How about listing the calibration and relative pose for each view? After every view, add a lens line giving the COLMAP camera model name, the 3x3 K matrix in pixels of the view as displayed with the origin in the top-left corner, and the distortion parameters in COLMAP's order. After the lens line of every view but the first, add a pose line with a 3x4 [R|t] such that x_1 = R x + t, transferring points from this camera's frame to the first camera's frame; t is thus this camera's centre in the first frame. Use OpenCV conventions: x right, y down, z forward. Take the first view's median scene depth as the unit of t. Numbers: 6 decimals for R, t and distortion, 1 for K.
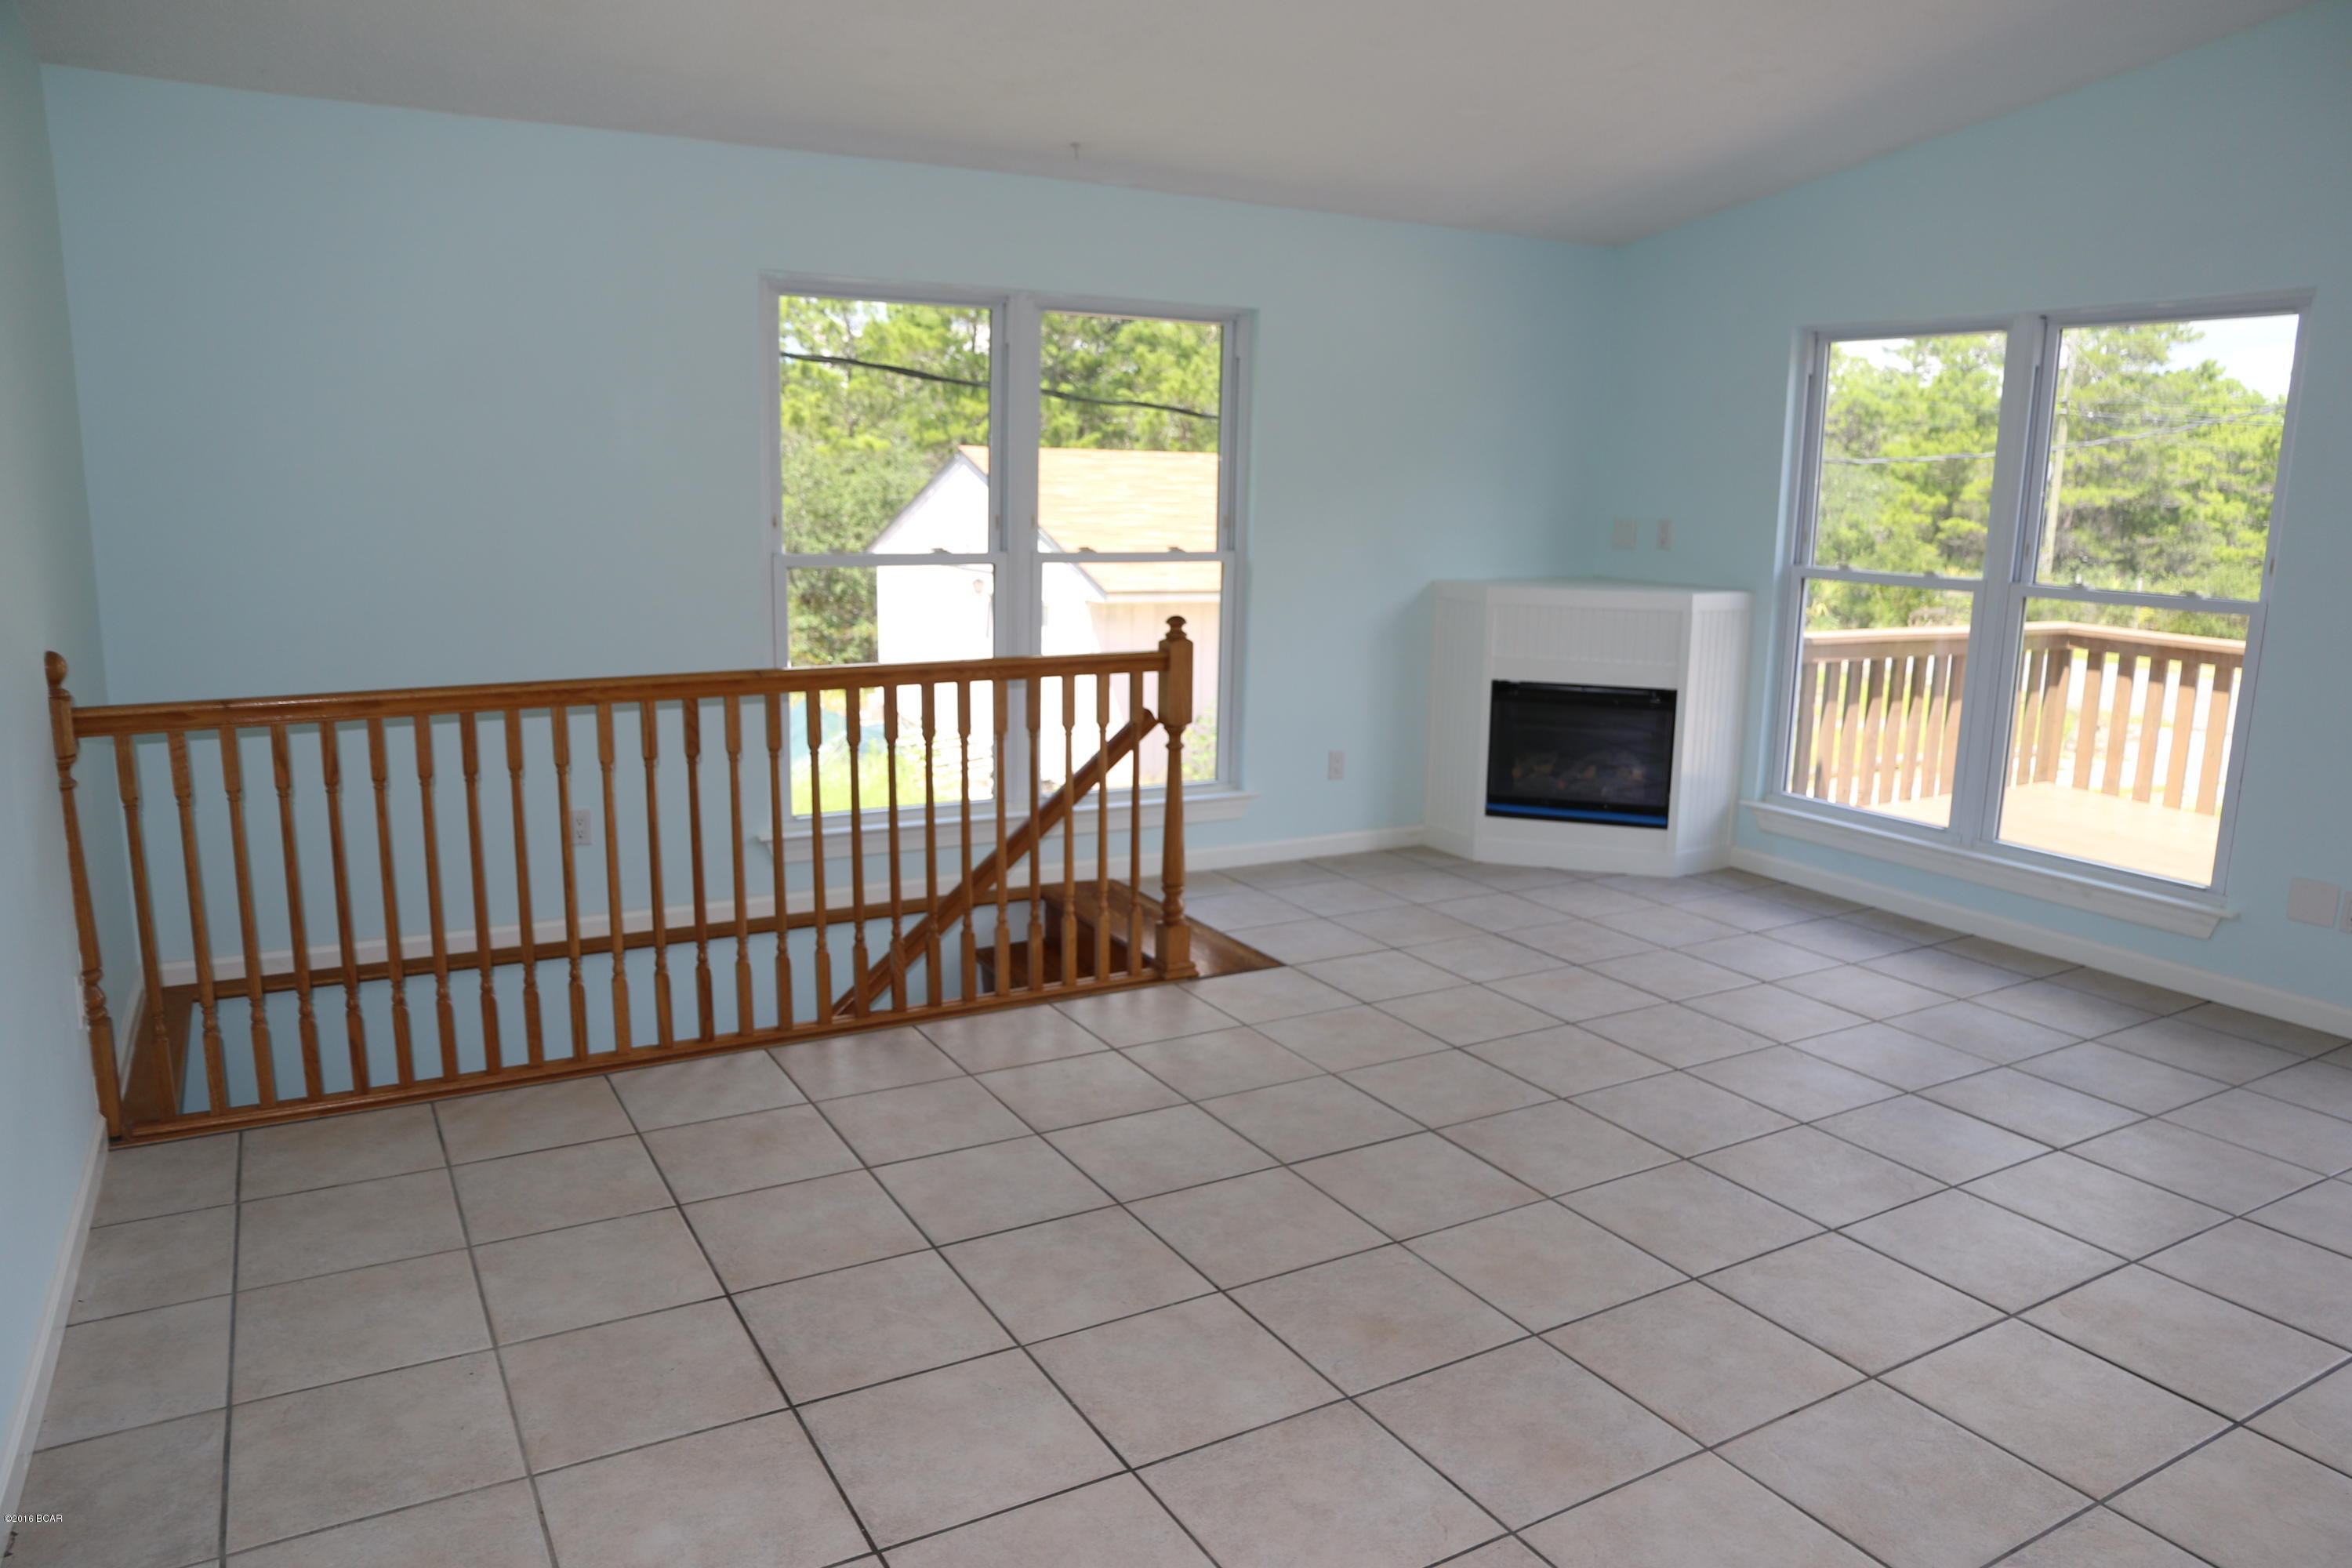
lens RADIAL K [[1595.3, 0, 1184.6], [0, 1595.3, 780.5], [0, 0, 1]] dist [-0.091213, 0.040793]
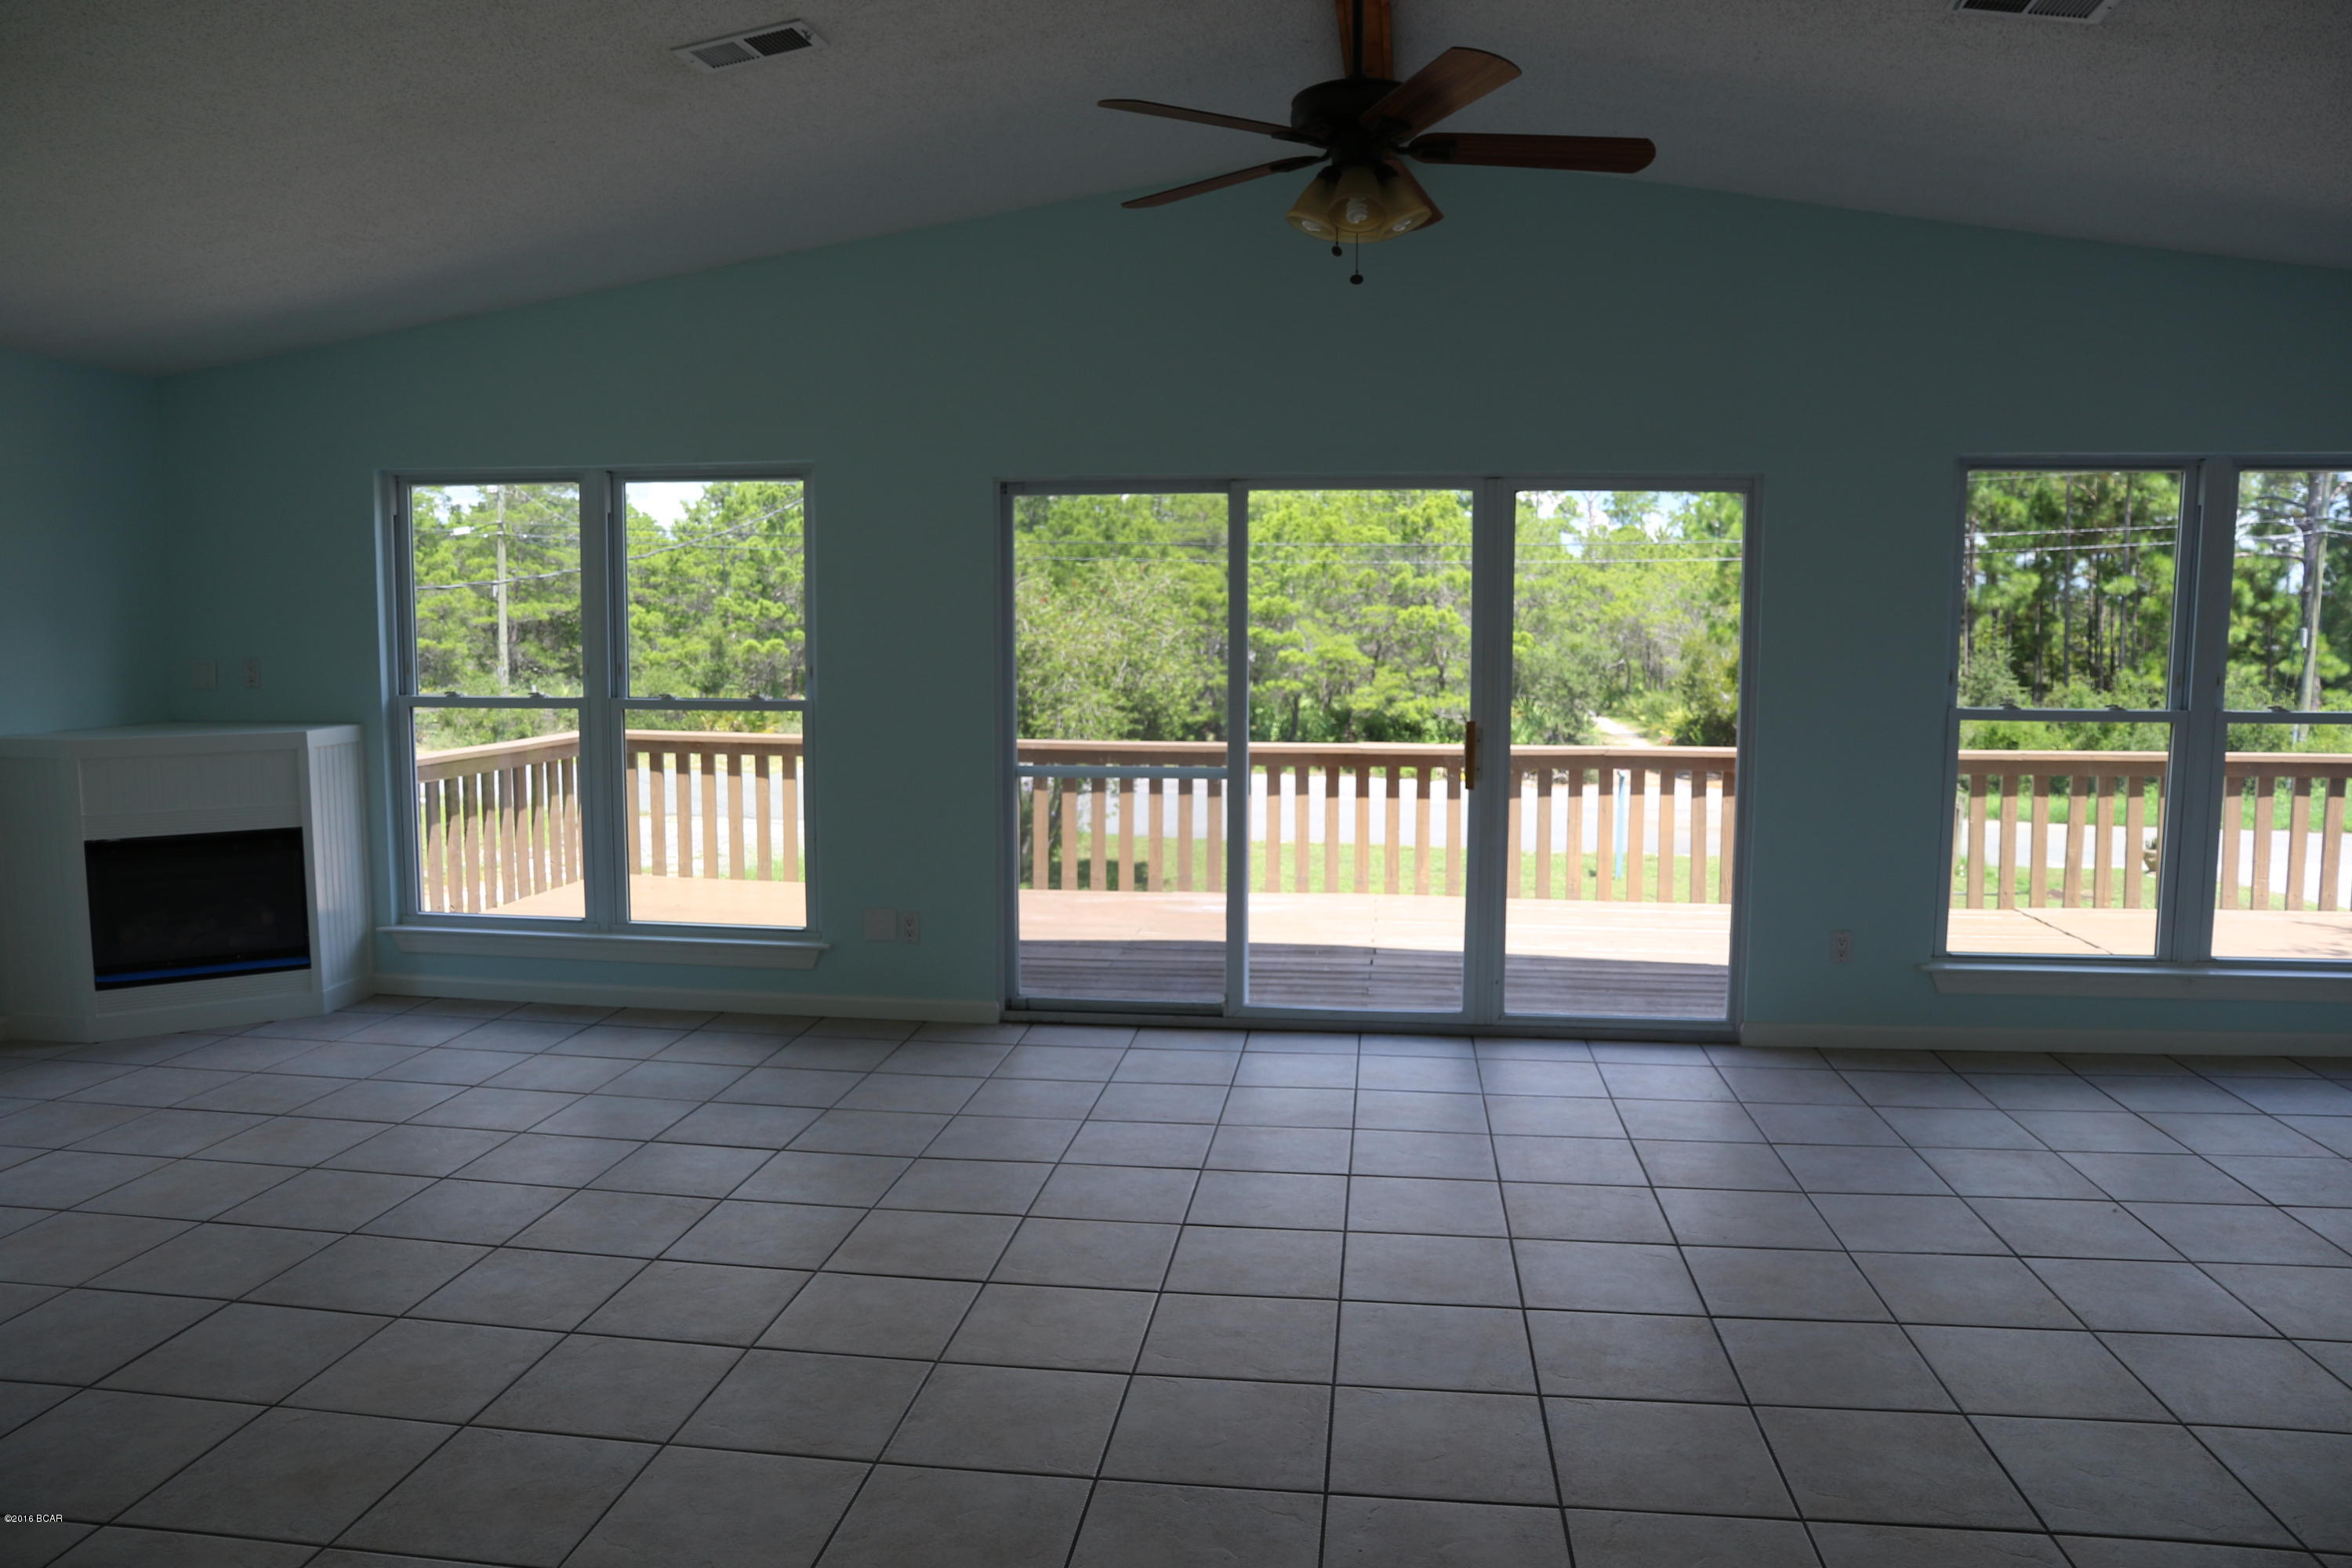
lens RADIAL K [[1595.3, 0, 1169.9], [0, 1595.3, 788.3], [0, 0, 1]] dist [-0.091213, 0.040793]
pose [[0.611977, -0.096046, 0.785022, -0.122475], [0.149594, 0.988738, 0.004351, -0.004131], [-0.776599, 0.114772, 0.619453, -0.034884]]
